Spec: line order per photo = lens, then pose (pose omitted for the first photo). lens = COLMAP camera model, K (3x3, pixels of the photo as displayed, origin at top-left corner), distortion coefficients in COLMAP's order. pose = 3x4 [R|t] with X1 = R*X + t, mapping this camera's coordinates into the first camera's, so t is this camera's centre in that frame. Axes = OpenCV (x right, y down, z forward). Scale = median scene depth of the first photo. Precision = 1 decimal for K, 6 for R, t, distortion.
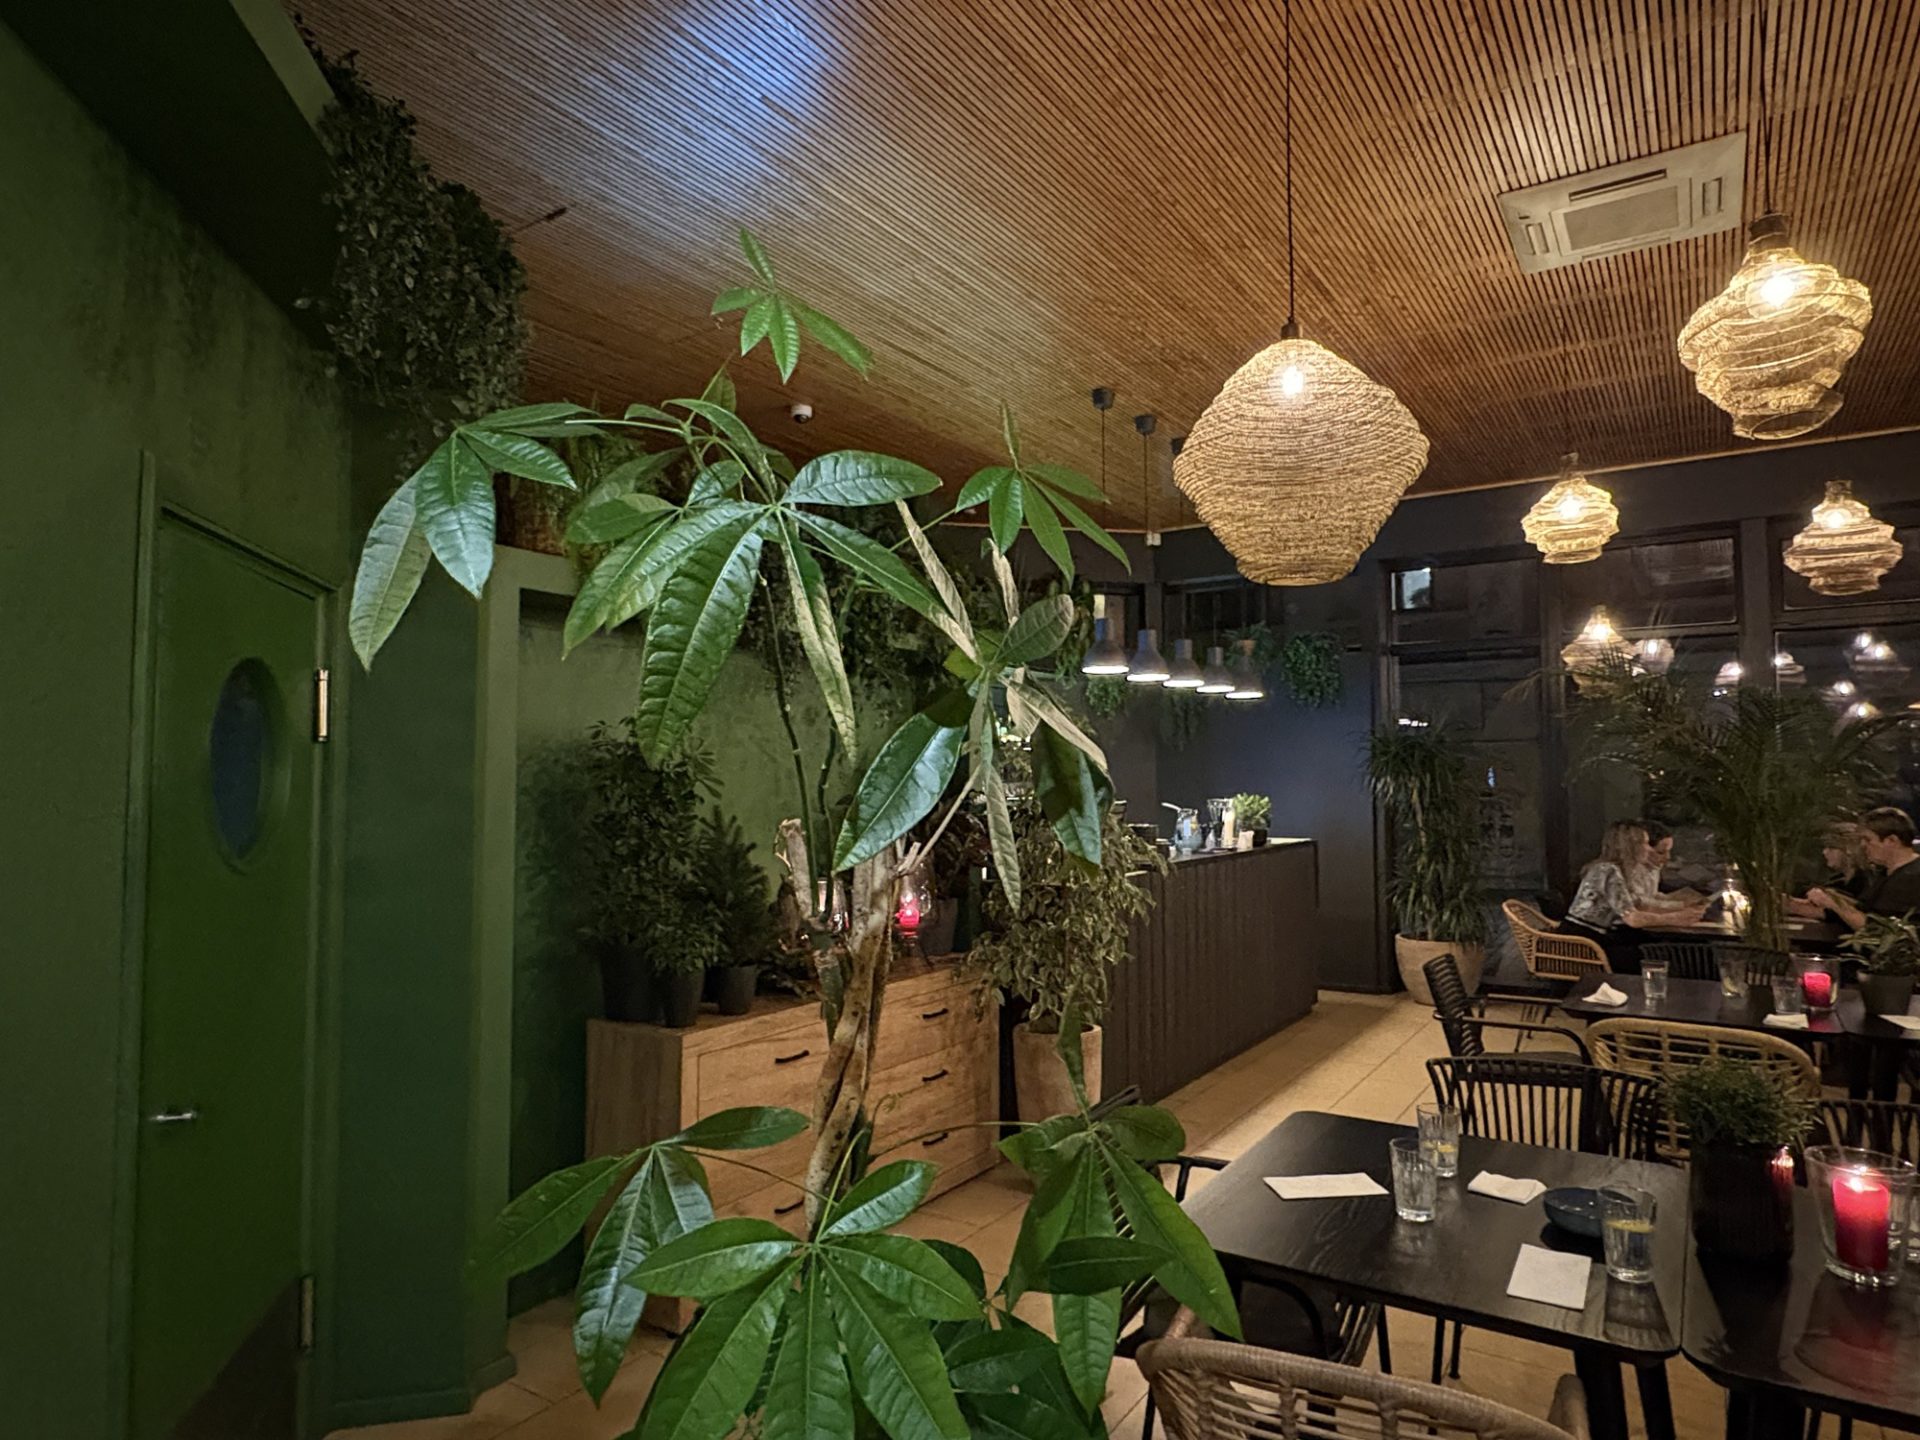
lens RADIAL K [[1142.7, 0, 955.7], [0, 1142.7, 719.1], [0, 0, 1]] dist [0.005366, 0.001588]
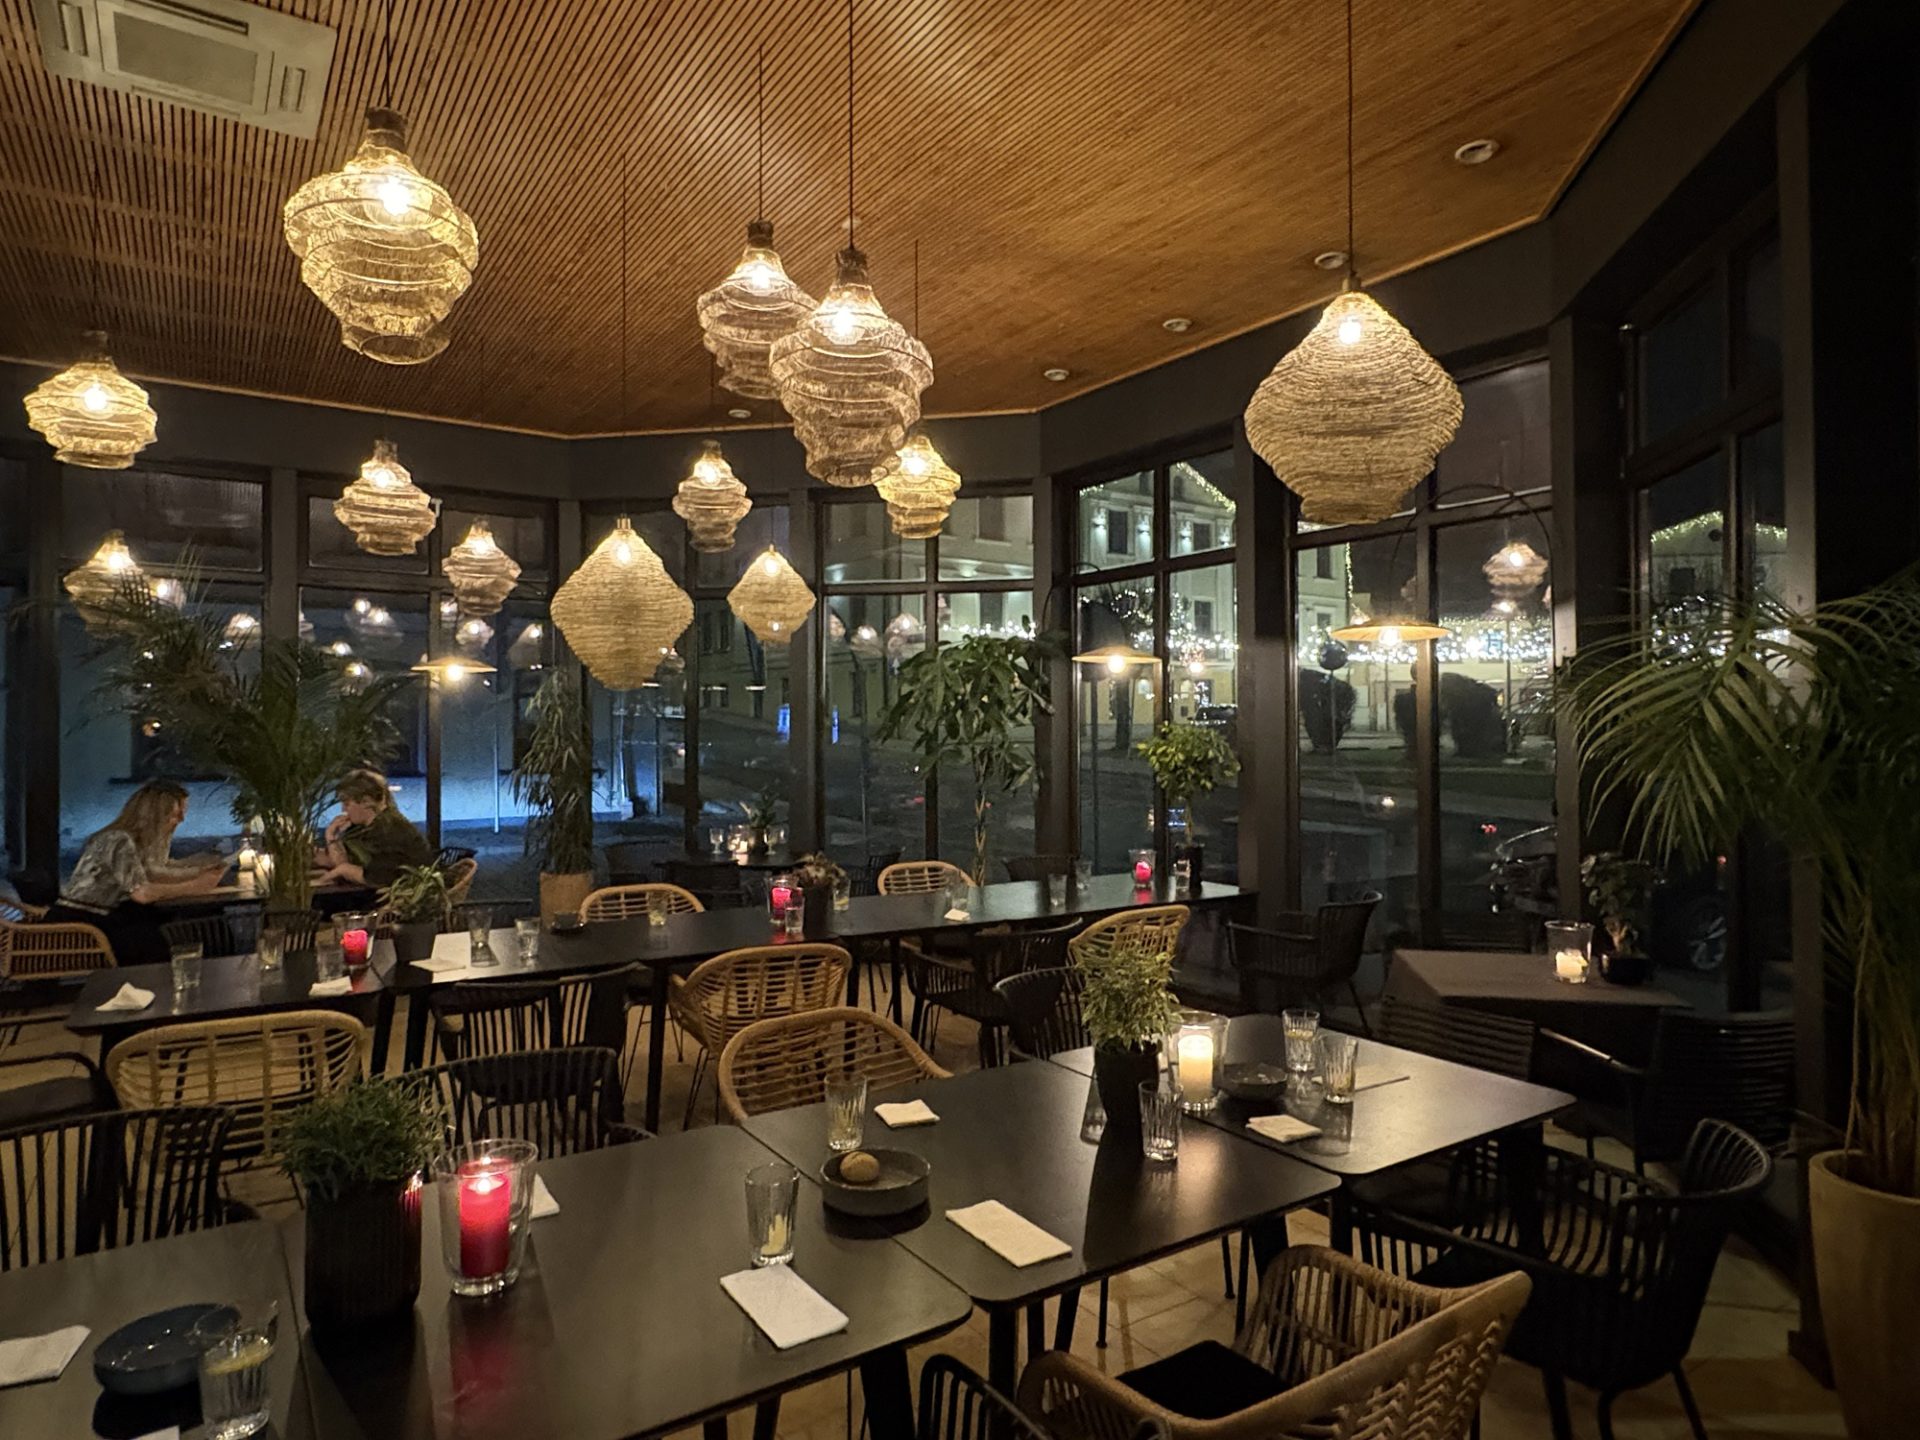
lens RADIAL K [[1142.7, 0, 954.8], [0, 1142.7, 718.5], [0, 0, 1]] dist [0.005366, 0.001588]
pose [[0.392229, 0.014854, 0.919748, 0.036935], [-0.051577, 0.998652, 0.005867, 0.005370], [-0.918421, -0.049739, 0.392466, 0.125702]]
